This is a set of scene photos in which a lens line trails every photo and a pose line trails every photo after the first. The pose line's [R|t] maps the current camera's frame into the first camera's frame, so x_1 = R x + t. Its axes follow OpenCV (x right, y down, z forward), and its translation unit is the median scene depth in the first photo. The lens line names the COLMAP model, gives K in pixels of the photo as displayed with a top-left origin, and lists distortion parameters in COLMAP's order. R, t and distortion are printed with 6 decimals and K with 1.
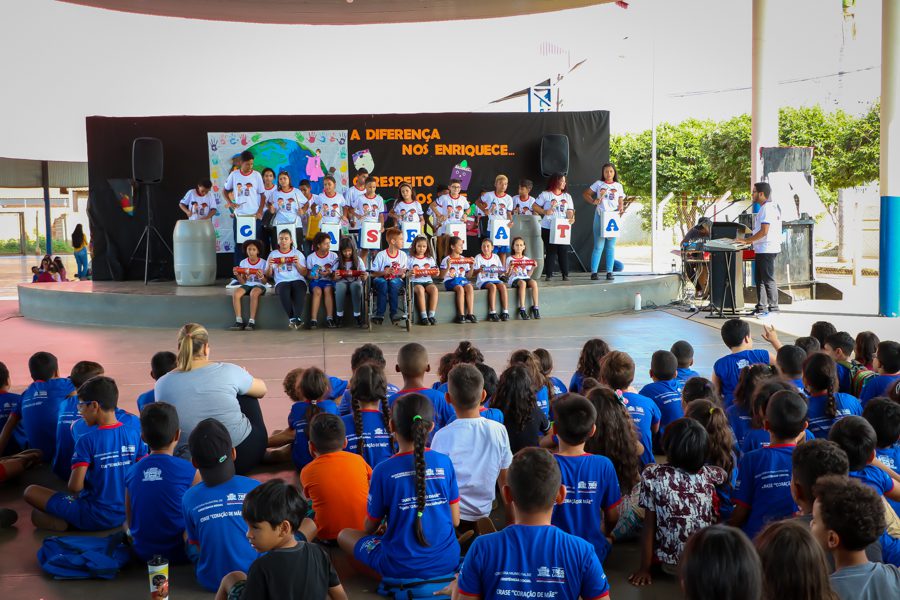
lens RADIAL K [[1334.4, 0, 435.8], [0, 1334.4, 284.1], [0, 0, 1]] dist [0.025912, 0.000000]
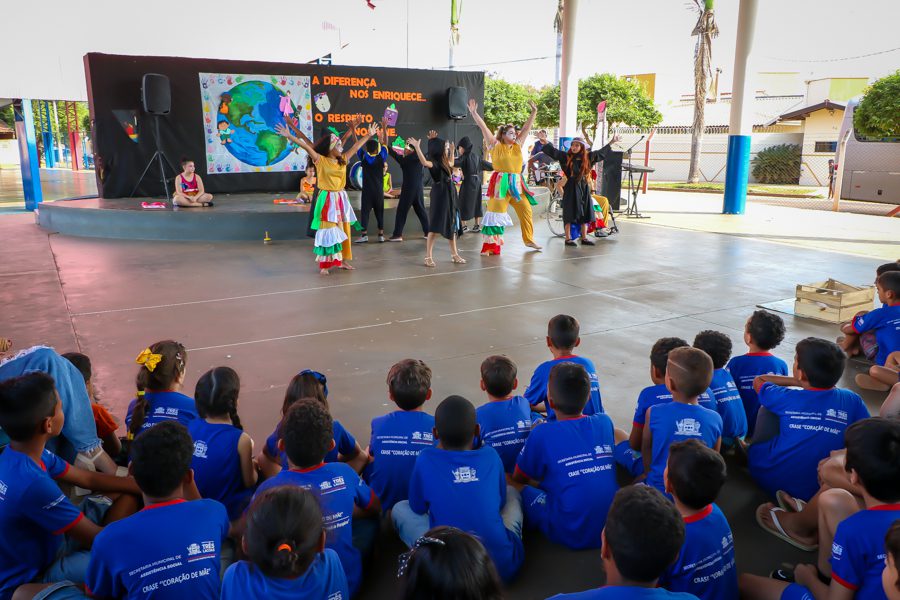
lens RADIAL K [[718.0, 0, 444.9], [0, 718.0, 297.0], [0, 0, 1]] dist [-0.023605, 0.020509]
pose [[0.903877, -0.077438, 0.420726, -0.254622], [0.011509, 0.987526, 0.157035, -0.012229], [-0.427638, -0.137098, 0.893493, 0.298355]]
